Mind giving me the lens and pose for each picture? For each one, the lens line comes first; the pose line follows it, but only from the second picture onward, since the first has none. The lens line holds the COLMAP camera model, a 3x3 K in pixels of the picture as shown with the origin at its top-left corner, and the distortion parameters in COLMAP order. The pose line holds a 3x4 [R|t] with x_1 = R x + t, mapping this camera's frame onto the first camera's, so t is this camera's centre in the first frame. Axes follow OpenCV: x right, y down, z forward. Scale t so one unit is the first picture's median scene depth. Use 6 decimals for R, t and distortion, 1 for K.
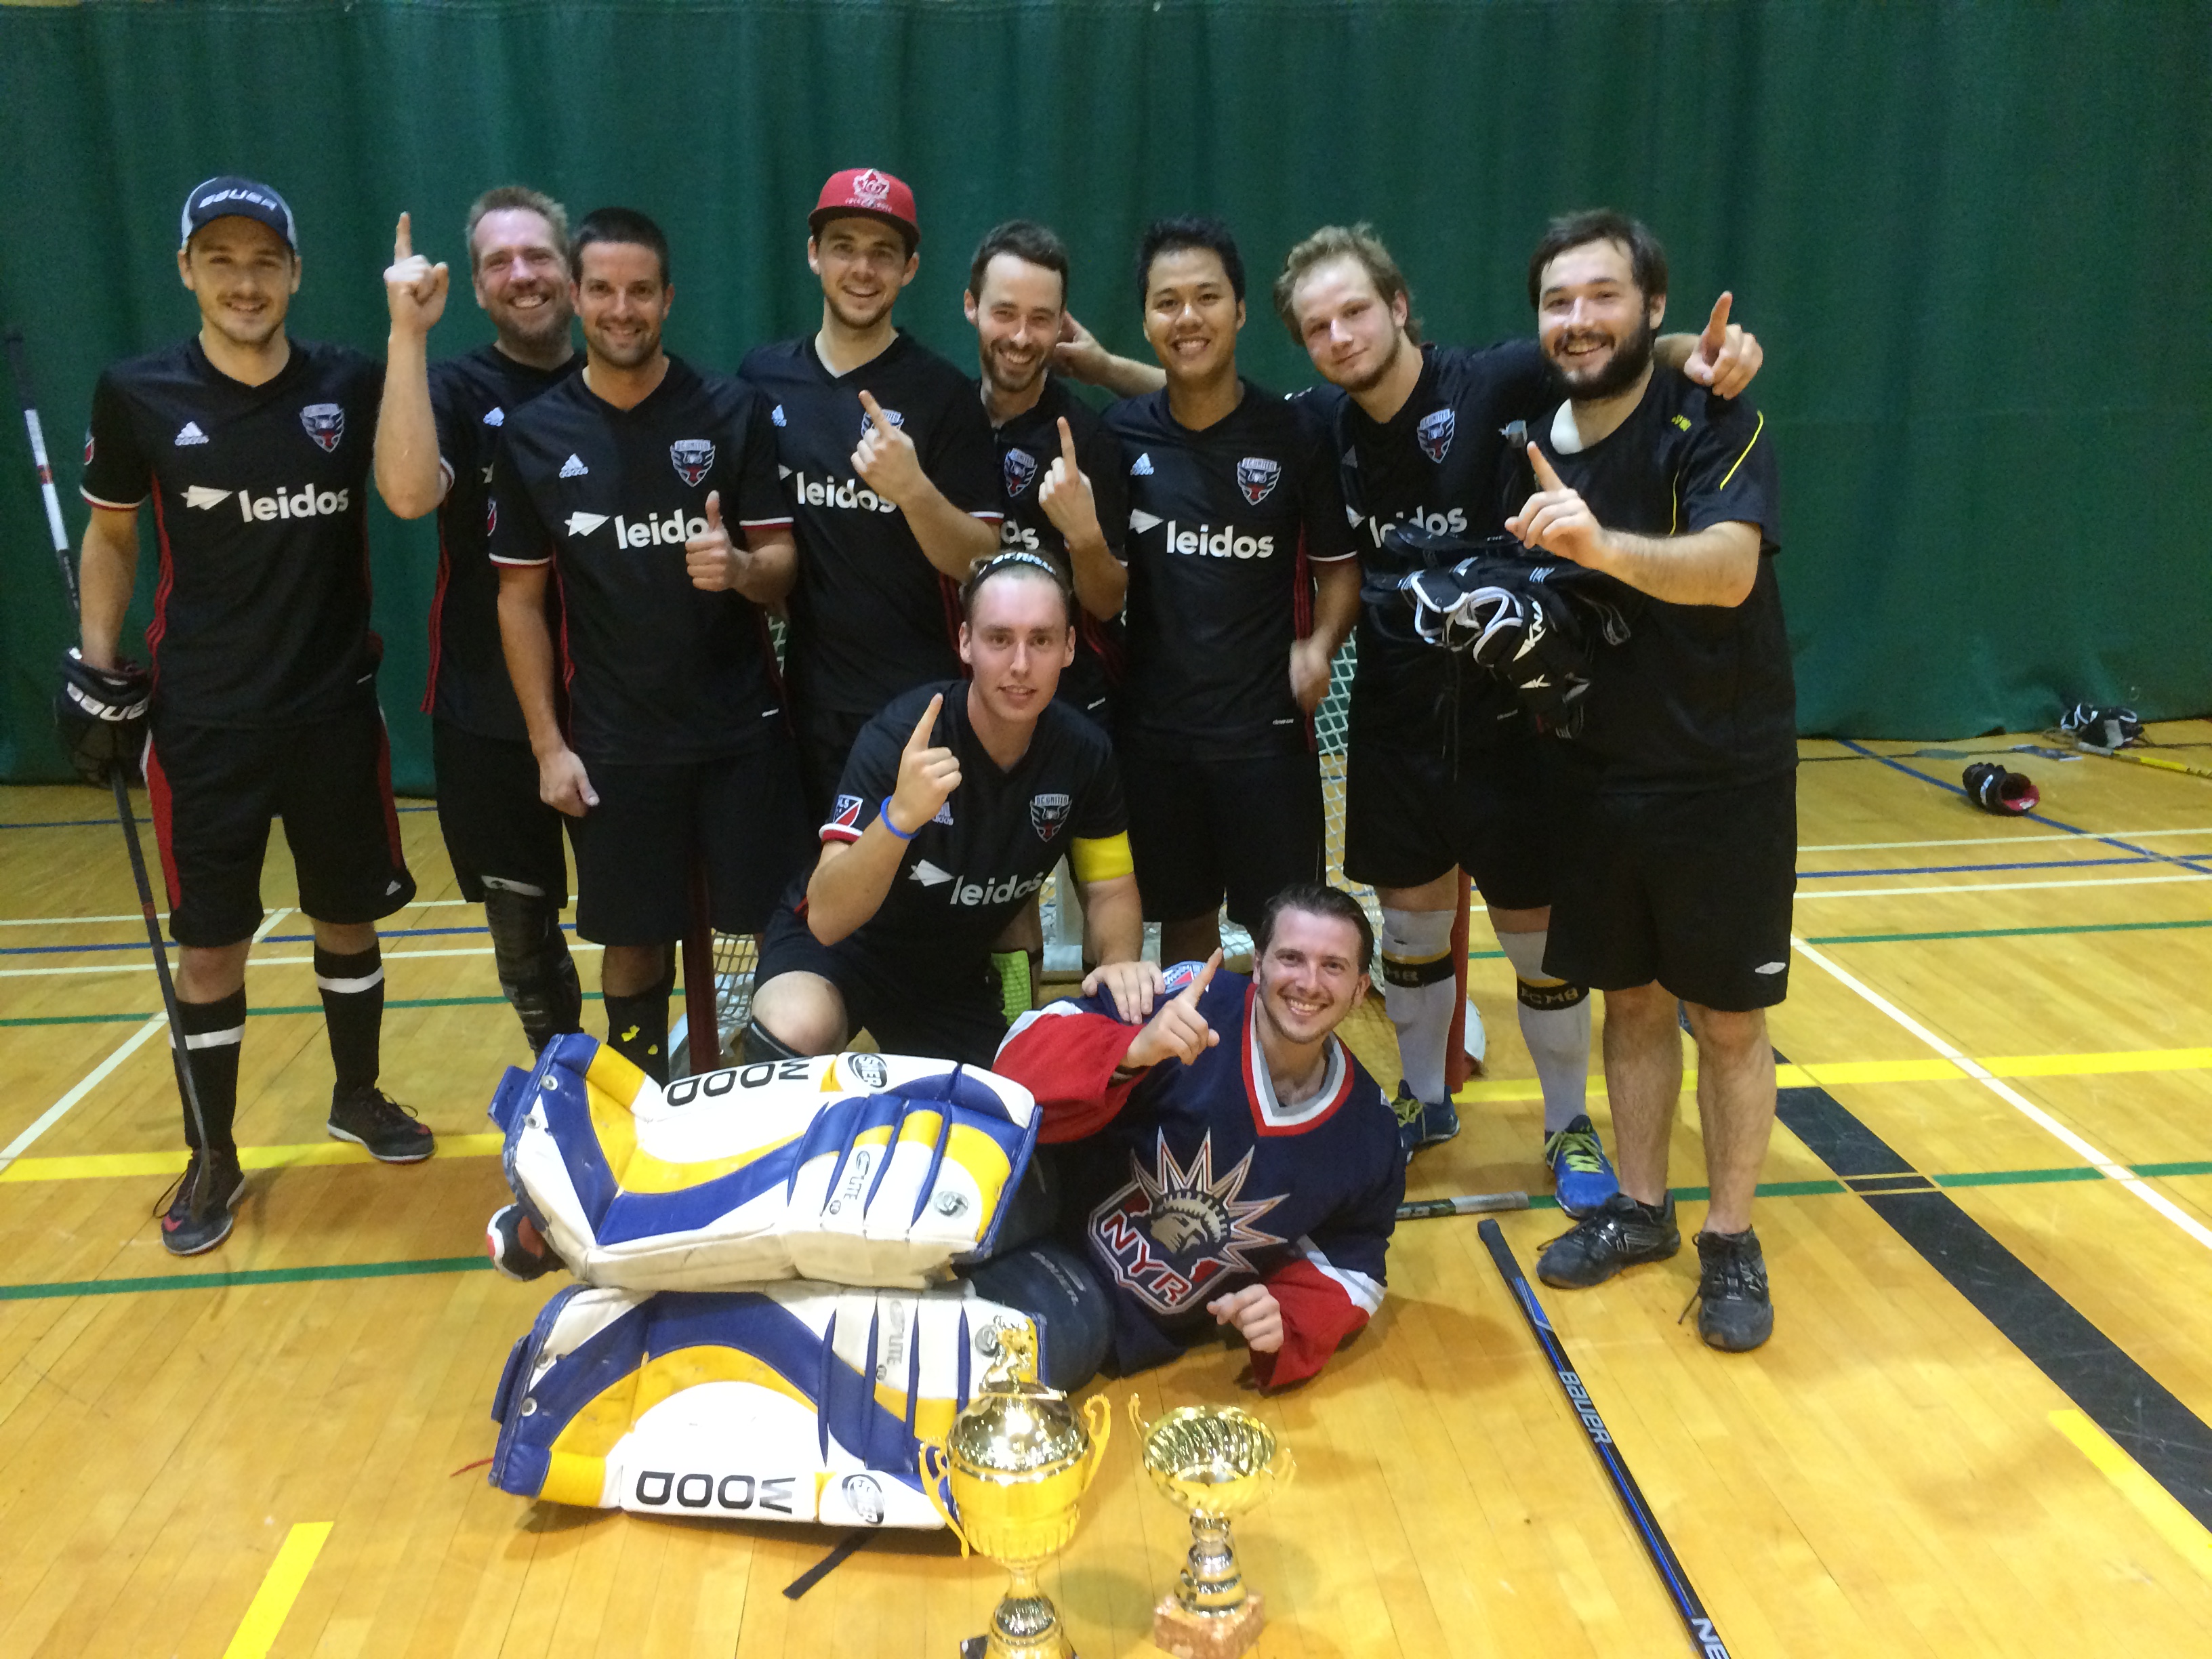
lens RADIAL K [[1904.2, 0, 1098.7], [0, 1904.2, 831.4], [0, 0, 1]] dist [0.102522, -0.120106]
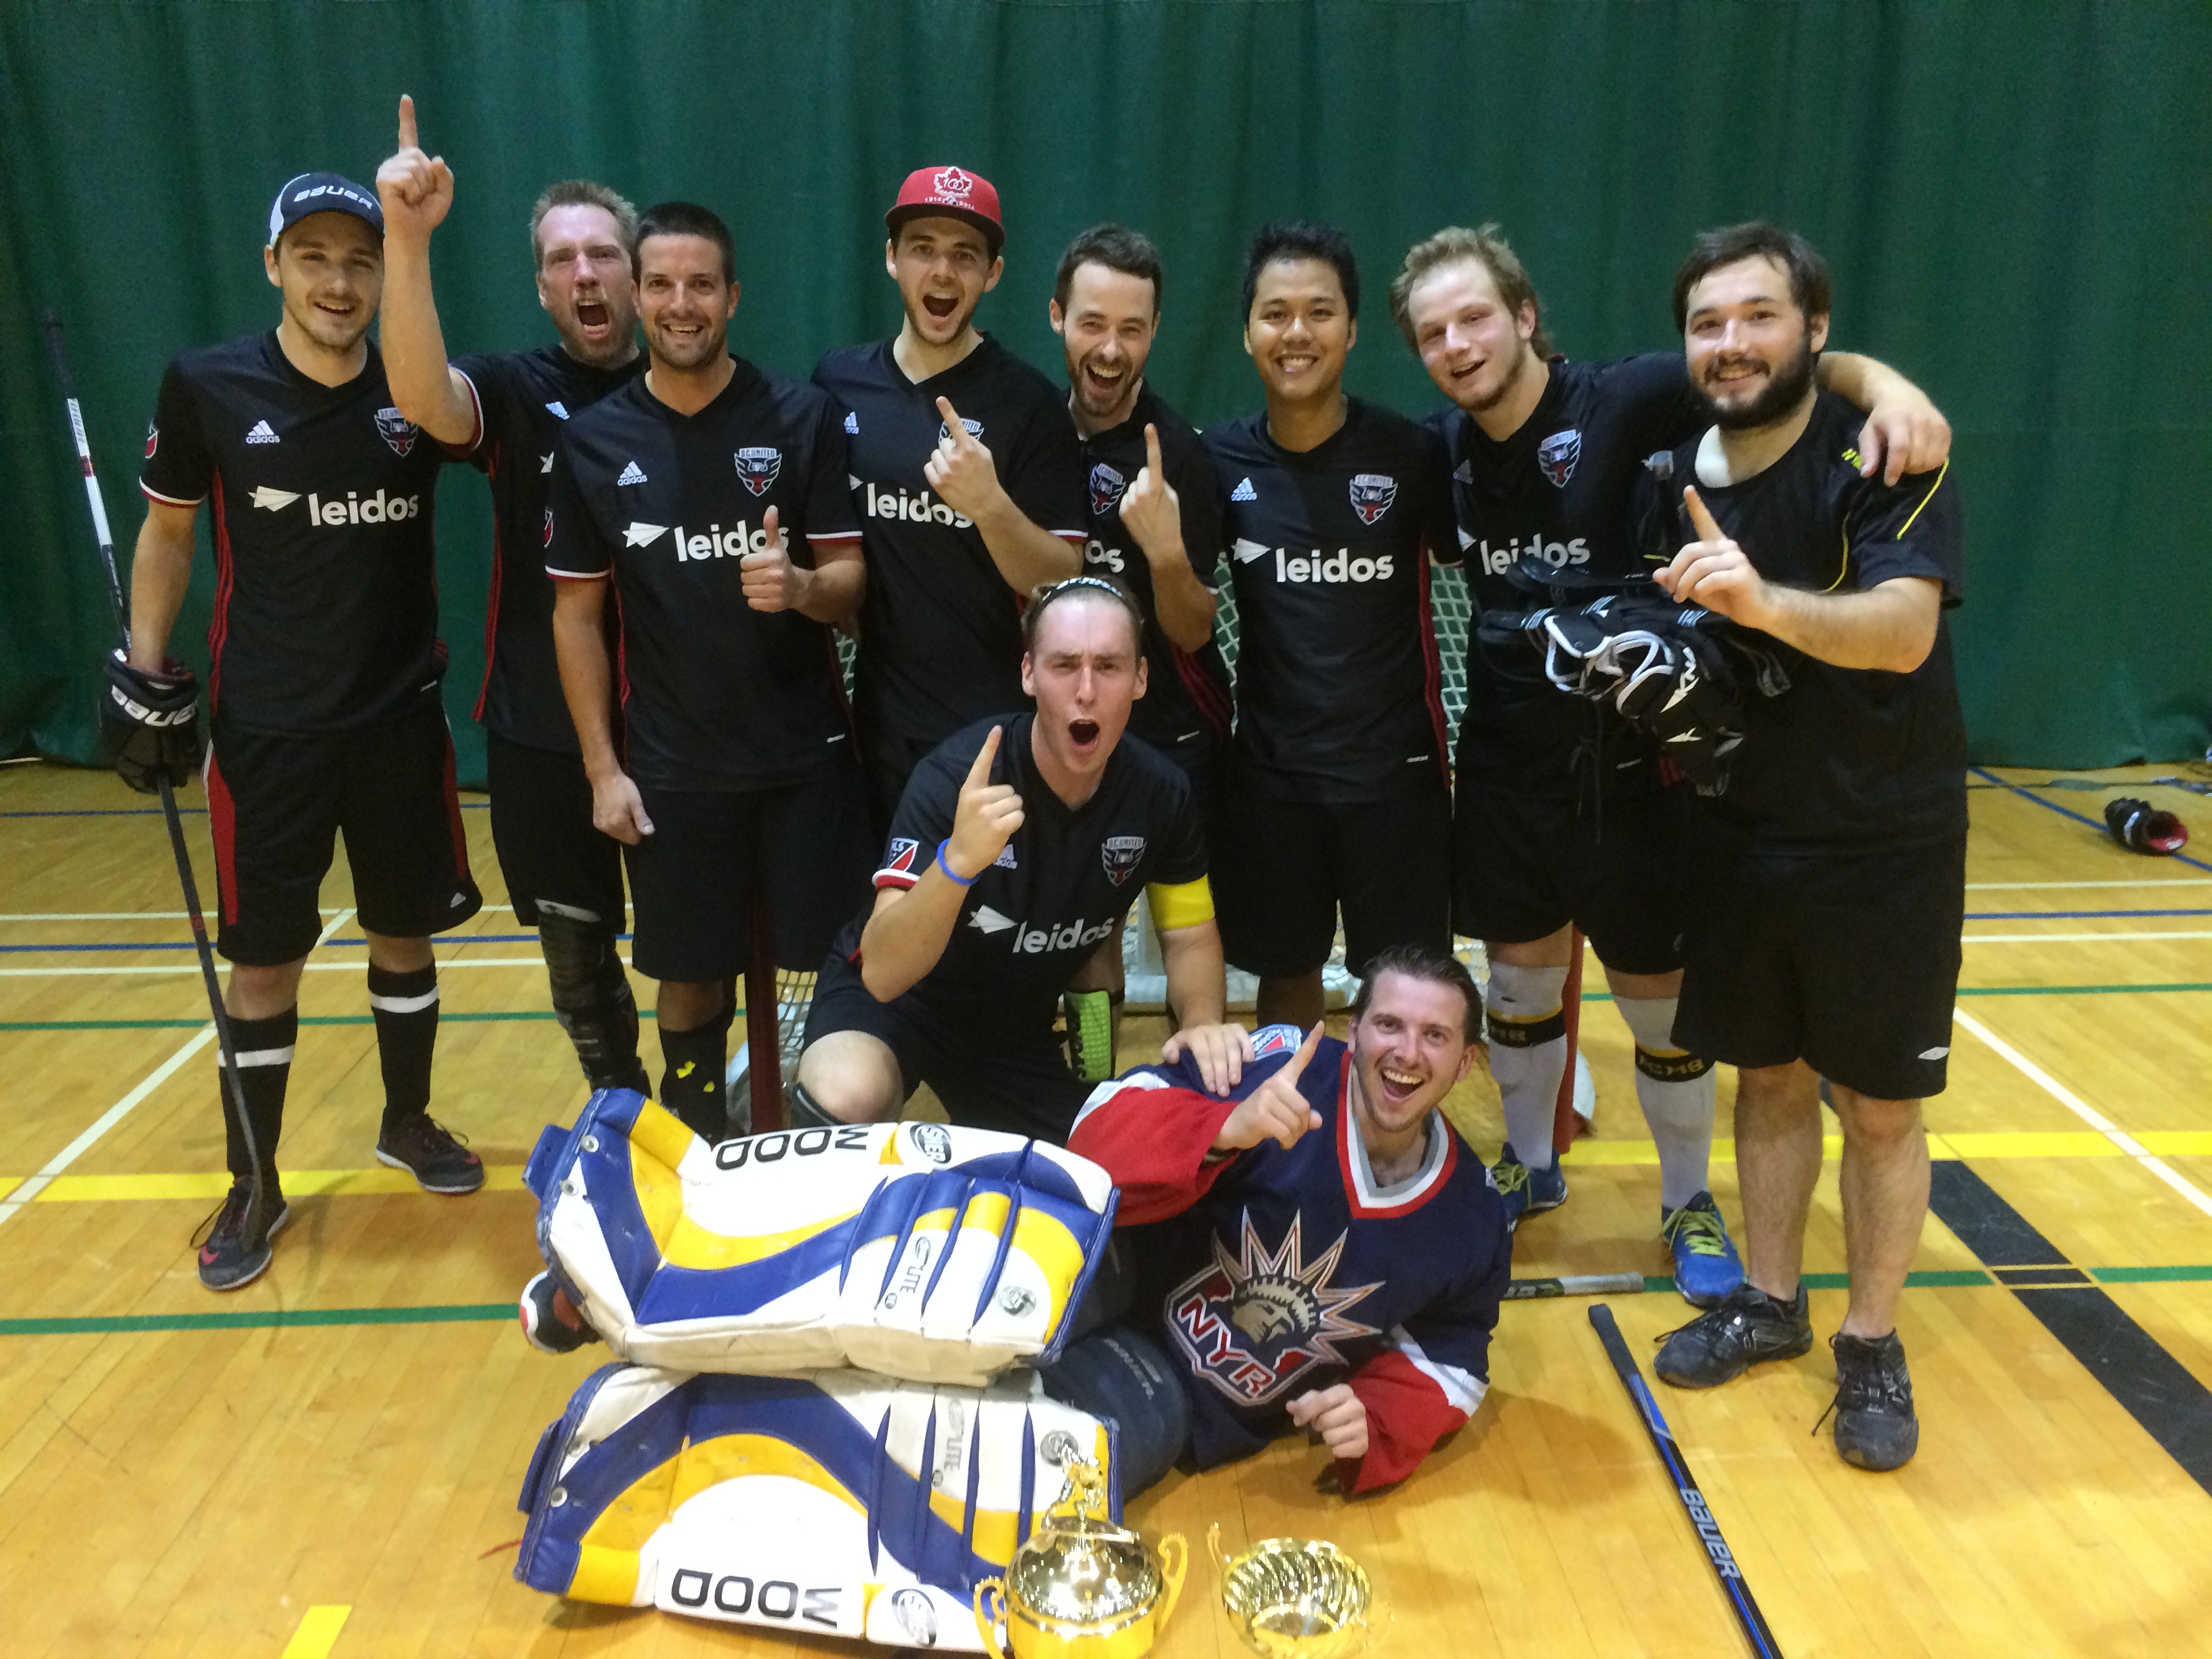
lens RADIAL K [[1932.1, 0, 1114.6], [0, 1932.1, 820.8], [0, 0, 1]] dist [0.107793, -0.135008]
pose [[0.999236, 0.019357, -0.033960, -0.002400], [-0.019442, 0.999809, -0.002171, -0.027255], [0.033911, 0.002830, 0.999421, 0.061040]]
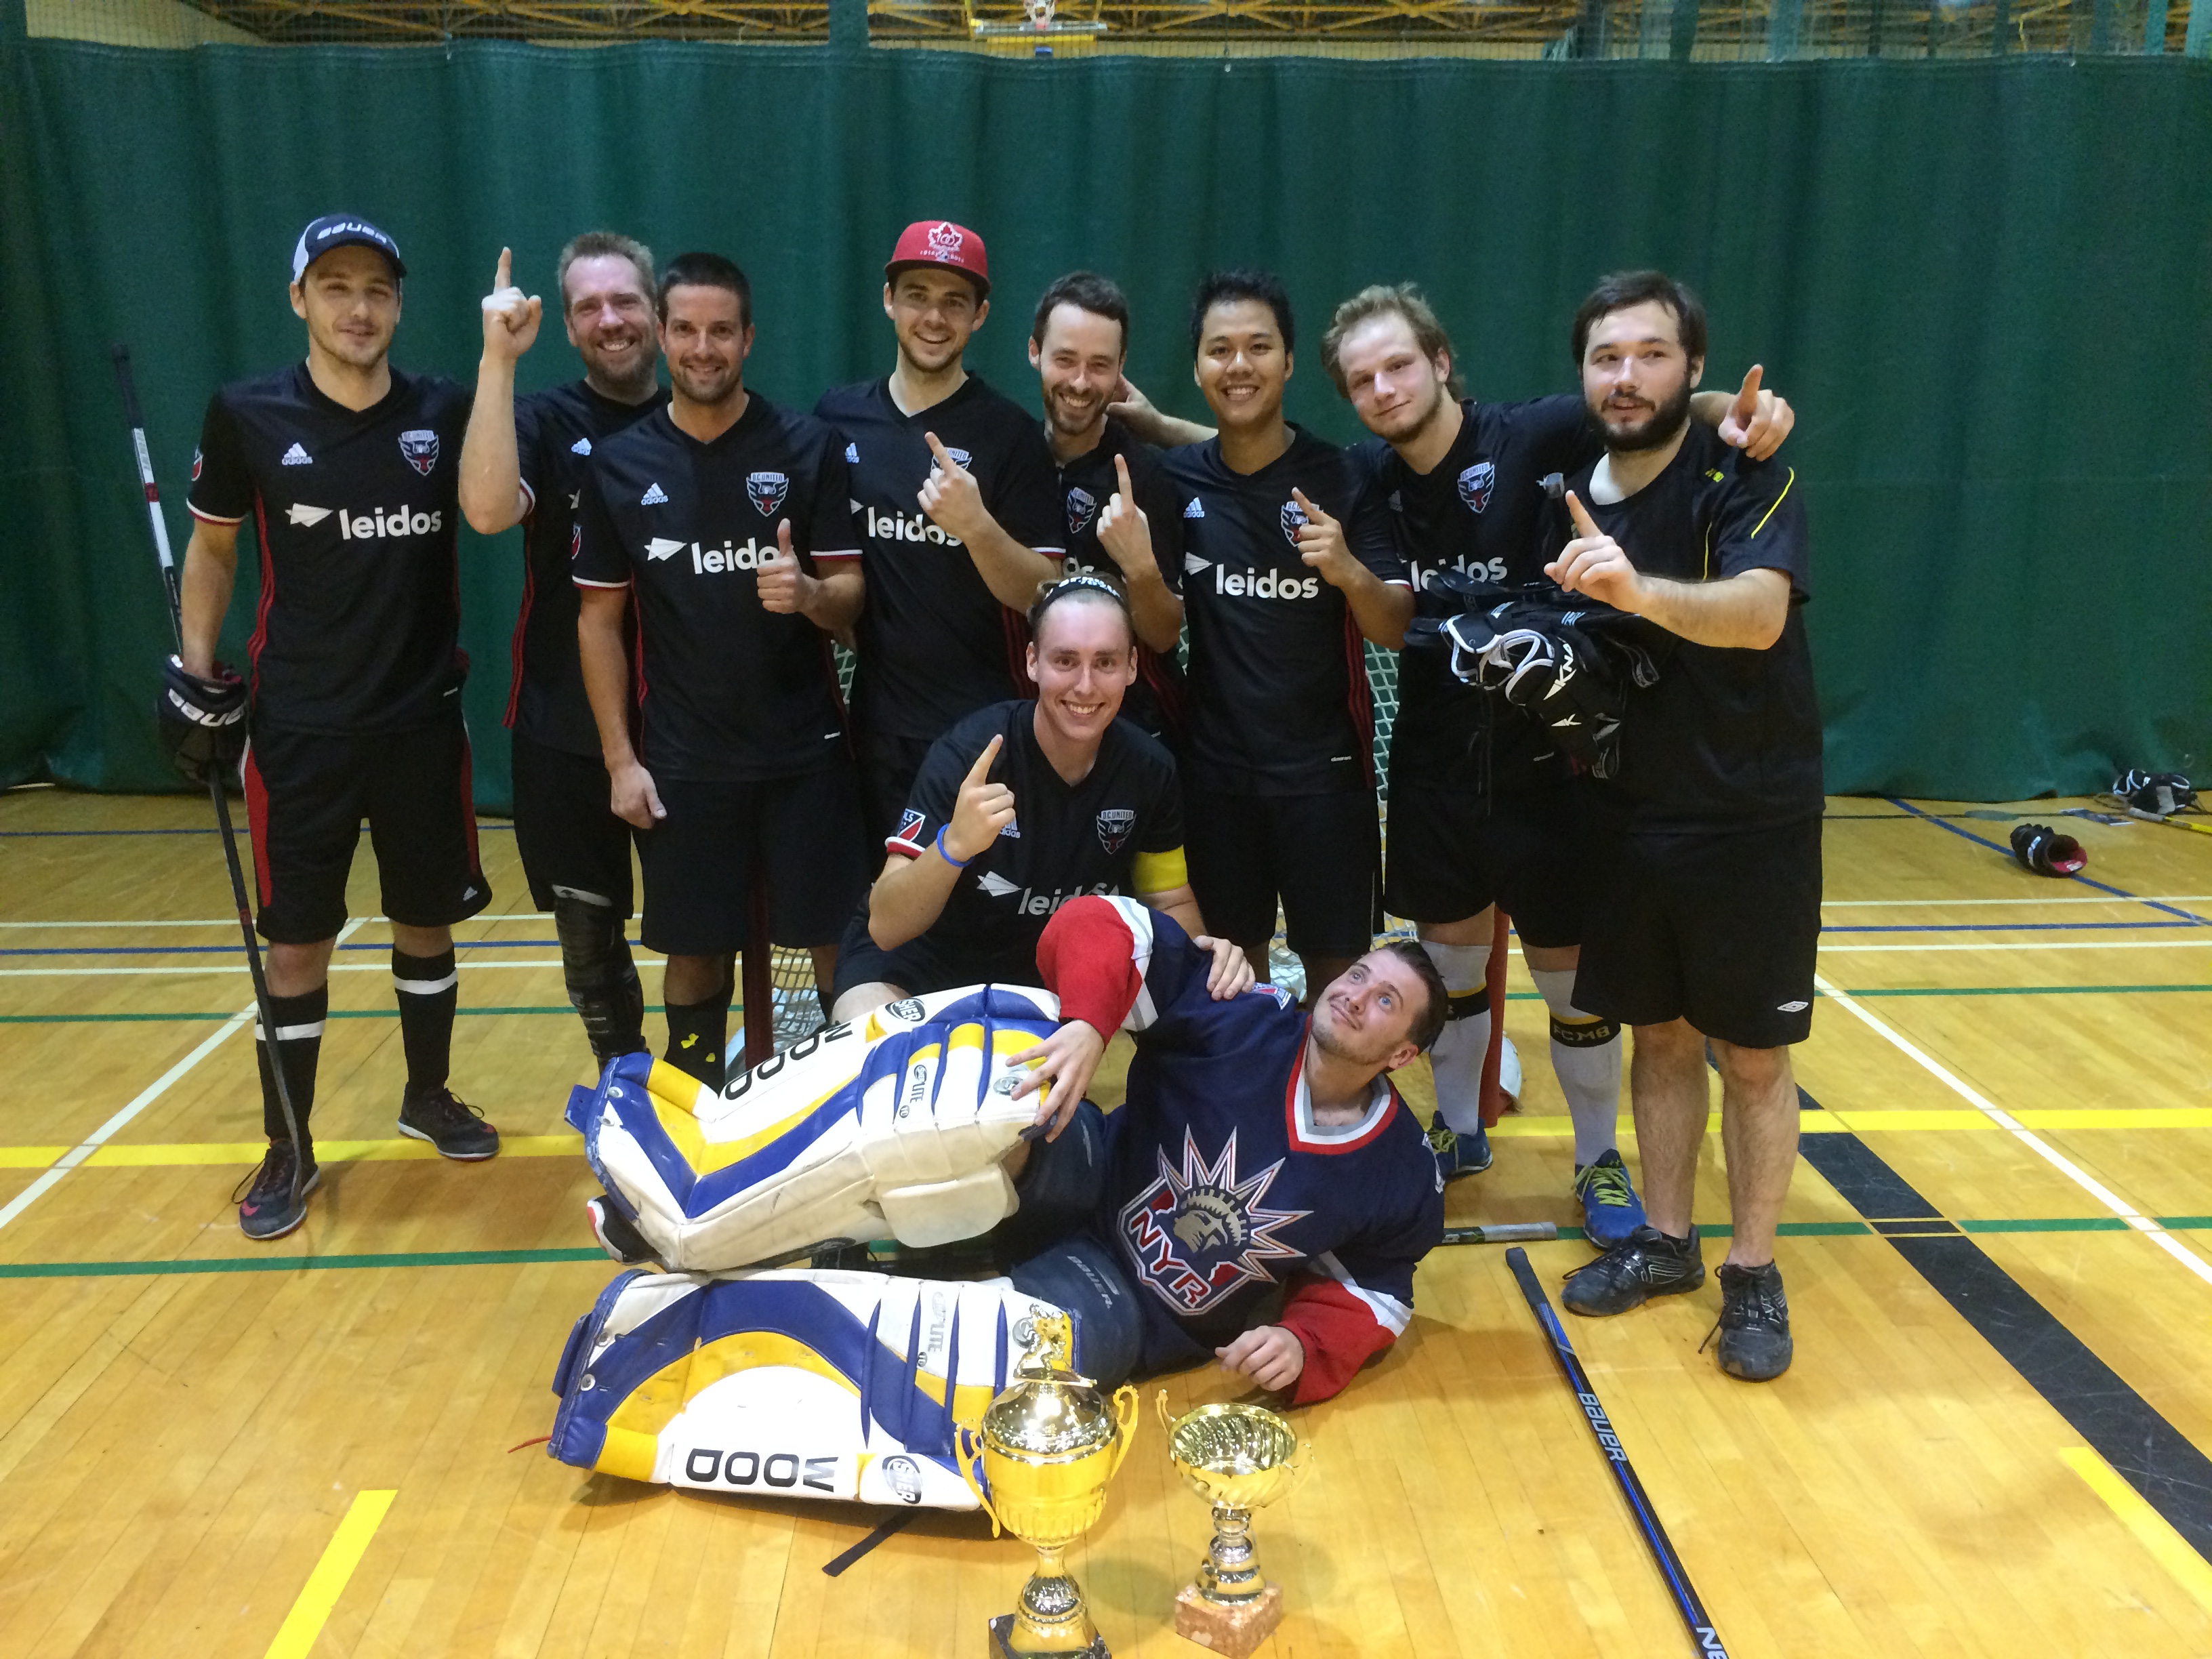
lens RADIAL K [[1911.7, 0, 1087.5], [0, 1911.7, 821.7], [0, 0, 1]] dist [0.109549, -0.137448]
pose [[0.999064, 0.027643, -0.033275, 0.003792], [-0.028615, 0.999166, -0.029127, 0.014318], [0.032442, 0.030052, 0.999022, -0.051462]]
